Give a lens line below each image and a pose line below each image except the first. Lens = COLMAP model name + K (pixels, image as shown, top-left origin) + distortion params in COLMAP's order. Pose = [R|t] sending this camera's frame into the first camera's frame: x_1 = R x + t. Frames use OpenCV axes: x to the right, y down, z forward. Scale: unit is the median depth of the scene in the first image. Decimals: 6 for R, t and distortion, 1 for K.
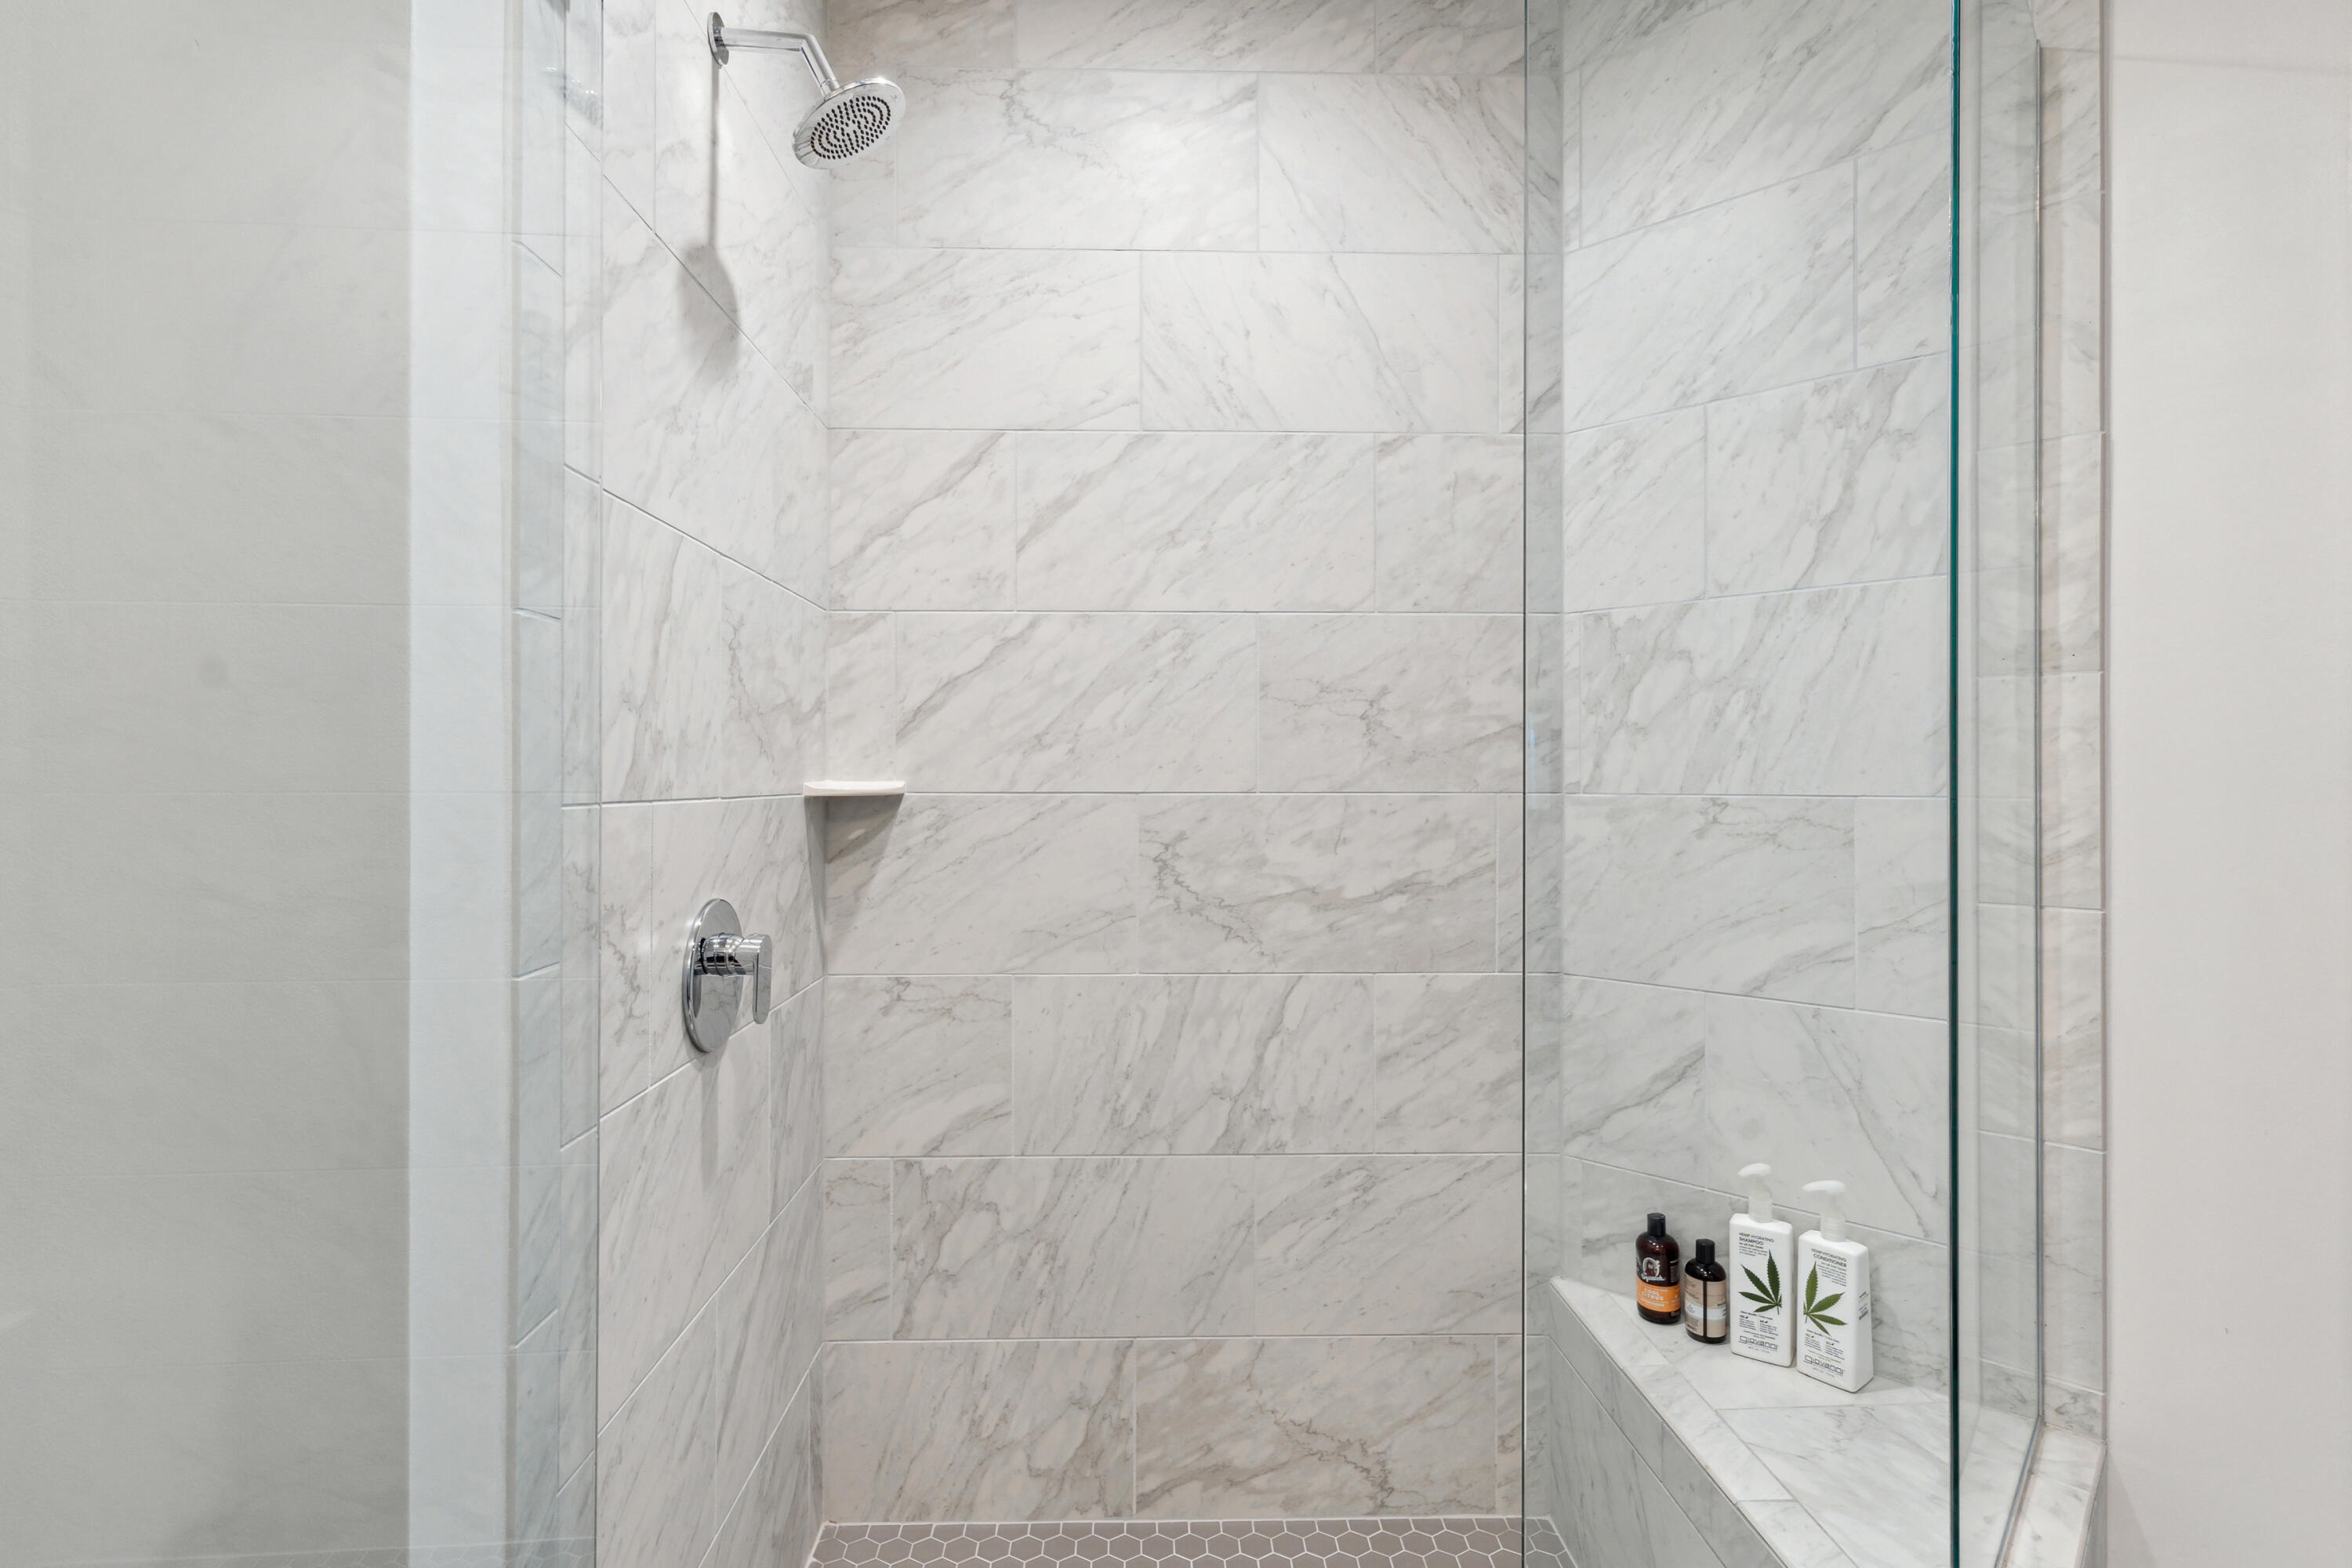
lens RADIAL K [[1148.0, 0, 1177.1], [0, 1148.0, 779.4], [0, 0, 1]] dist [0.001037, 0.001959]
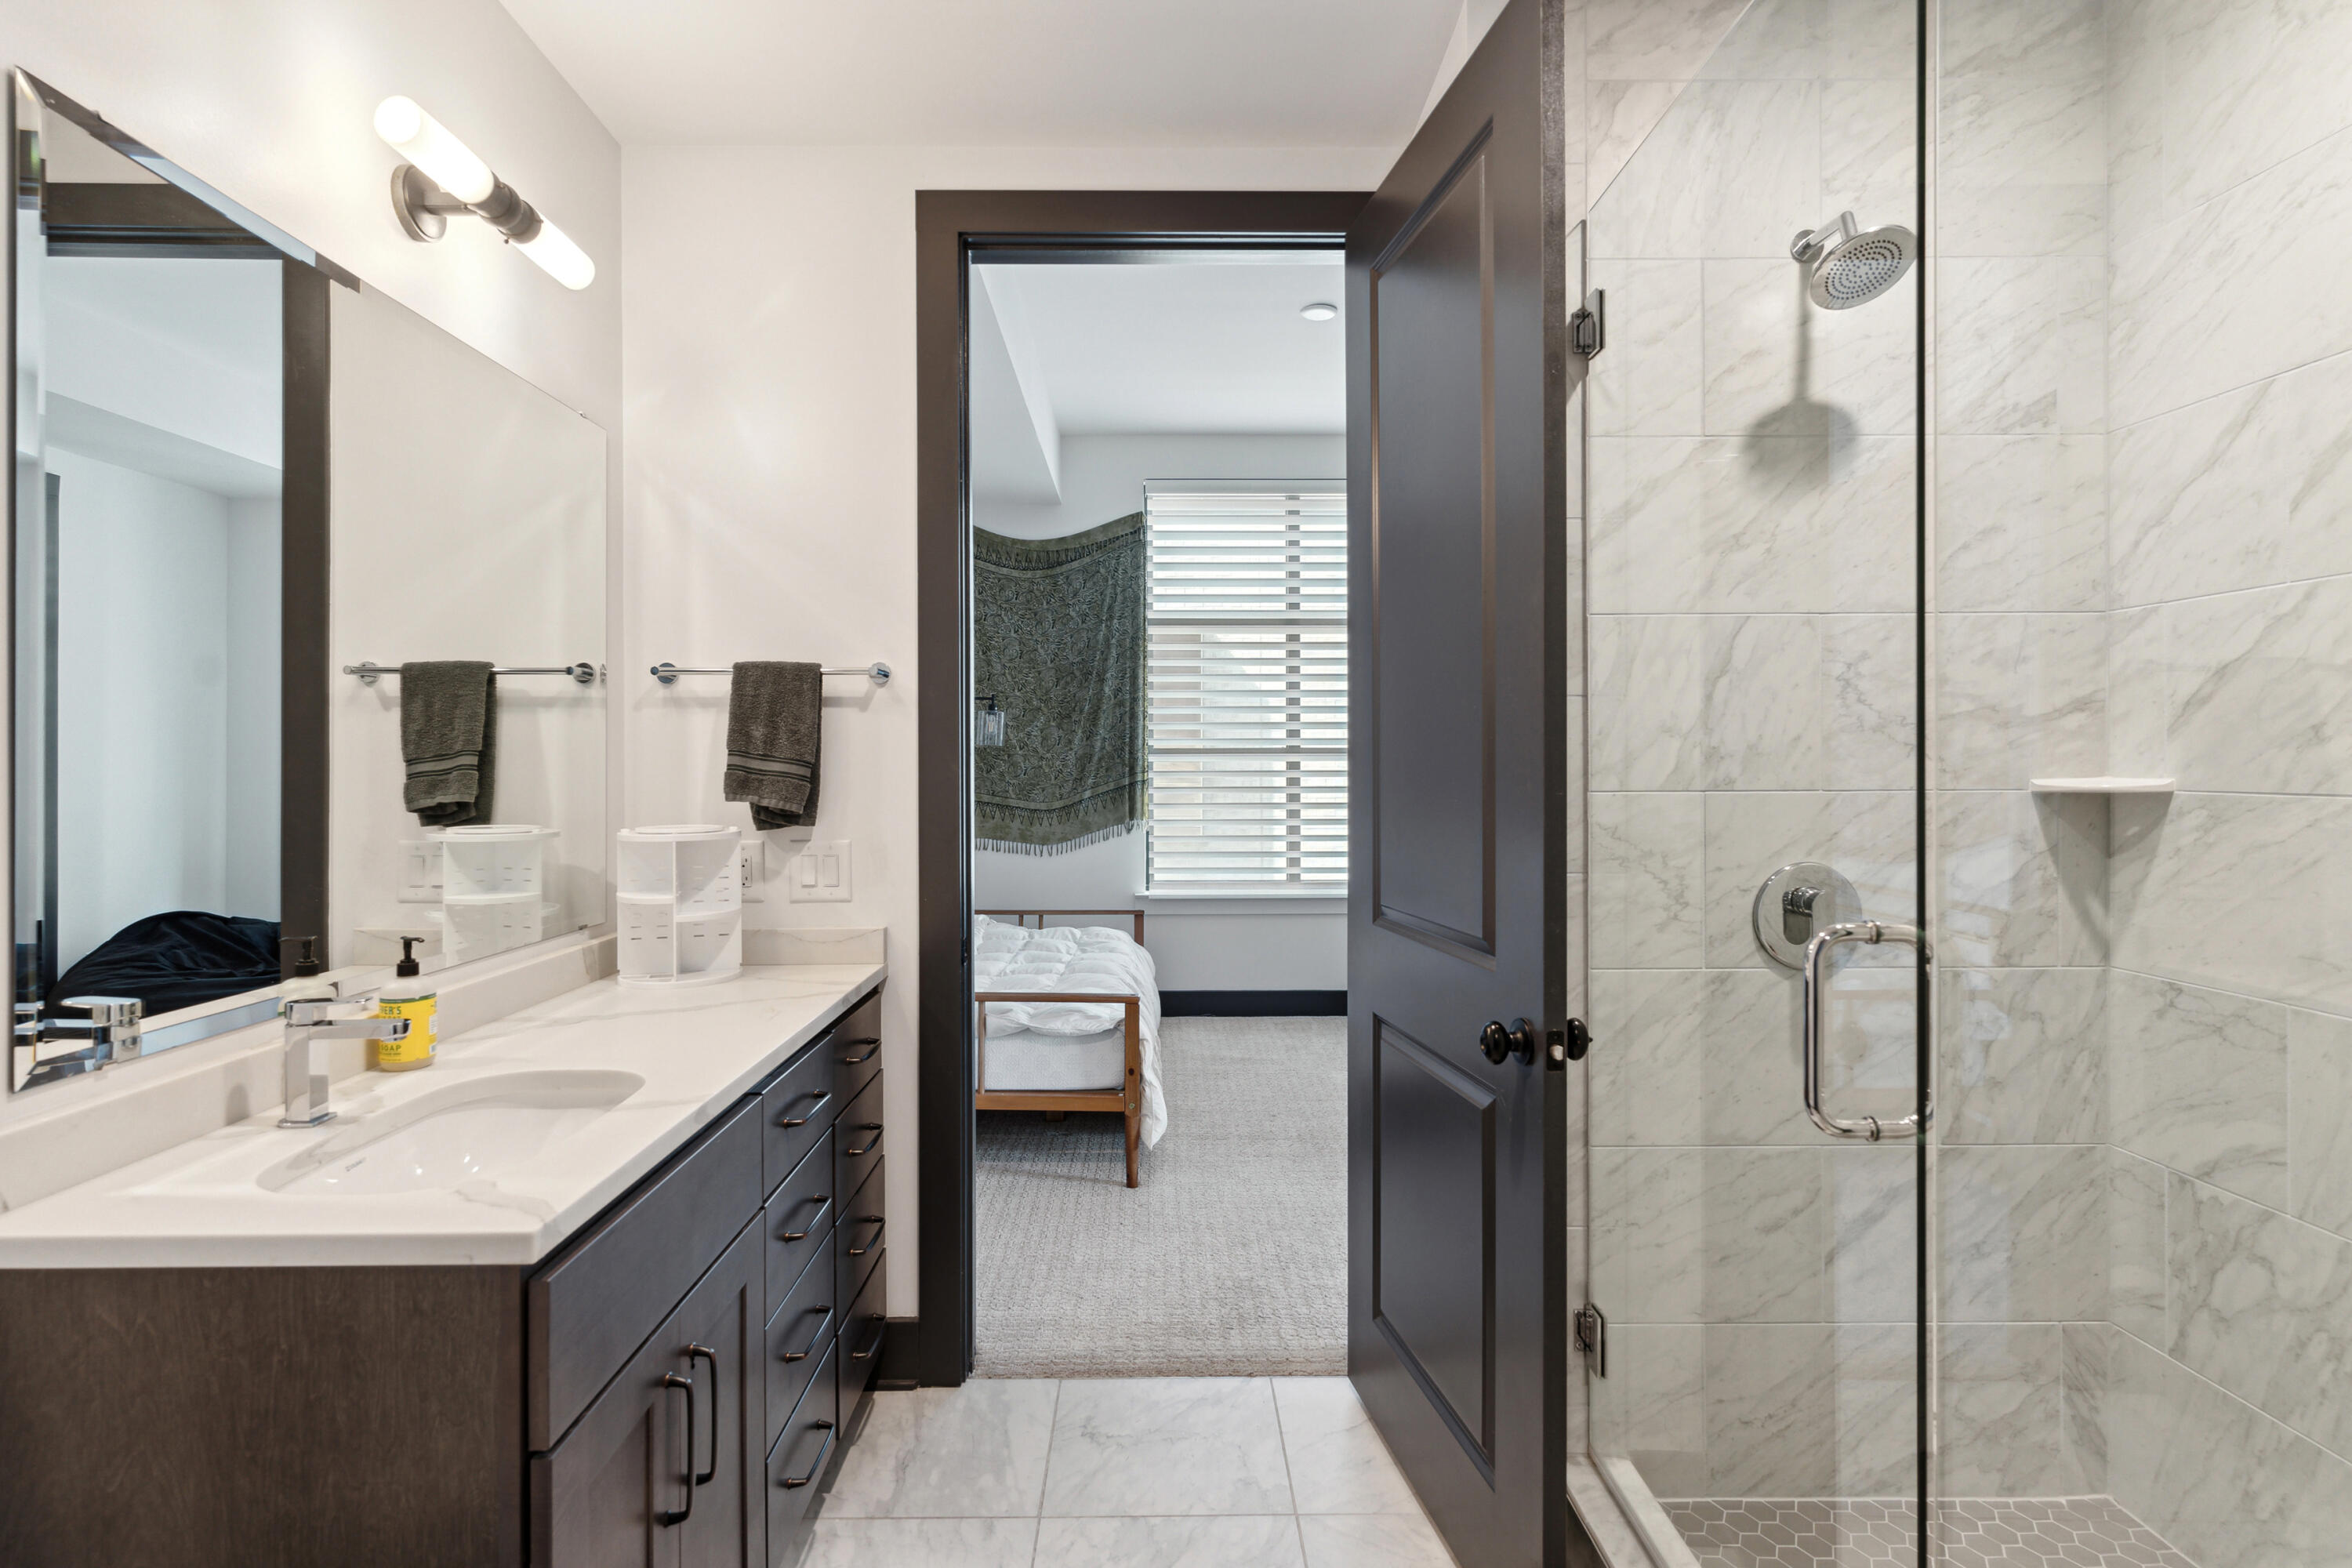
lens RADIAL K [[1148.0, 0, 1171.5], [0, 1148.0, 774.5], [0, 0, 1]] dist [0.001037, 0.001959]
pose [[-0.008749, 0.010817, -0.999903, 0.728431], [0.006282, 0.999922, 0.010762, -0.017576], [0.999942, -0.006187, -0.008816, 0.171095]]
